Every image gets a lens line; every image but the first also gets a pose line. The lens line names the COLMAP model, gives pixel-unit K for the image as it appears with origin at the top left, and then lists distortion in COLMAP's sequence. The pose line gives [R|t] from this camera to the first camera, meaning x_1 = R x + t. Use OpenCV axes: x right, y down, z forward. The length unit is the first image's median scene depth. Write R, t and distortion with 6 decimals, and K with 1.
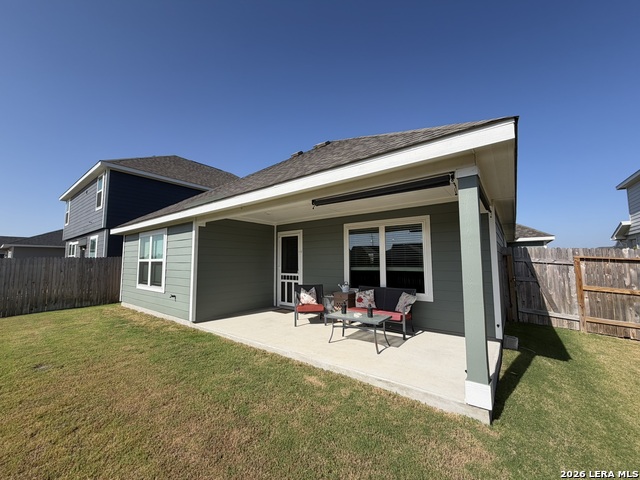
lens RADIAL K [[254.4, 0, 320.0], [0, 254.4, 237.6], [0, 0, 1]] dist [0.000652, -0.000071]
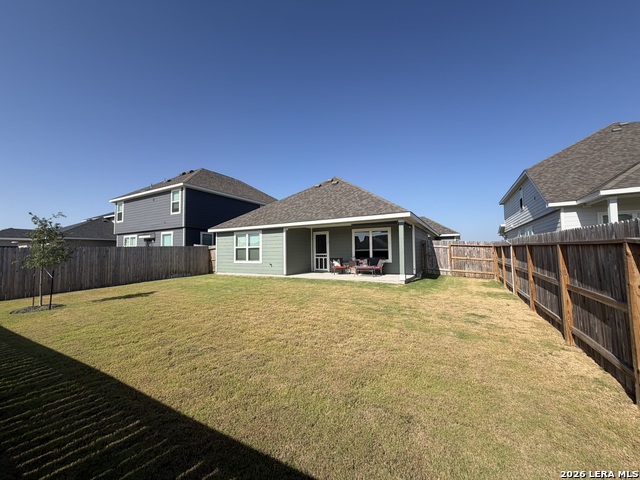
lens RADIAL K [[254.4, 0, 319.1], [0, 254.4, 238.4], [0, 0, 1]] dist [0.000652, -0.000071]
pose [[0.990260, 0.002364, 0.139208, -0.438650], [-0.007346, 0.999350, 0.035284, -0.047111], [-0.139034, -0.035963, 0.989634, -0.980826]]
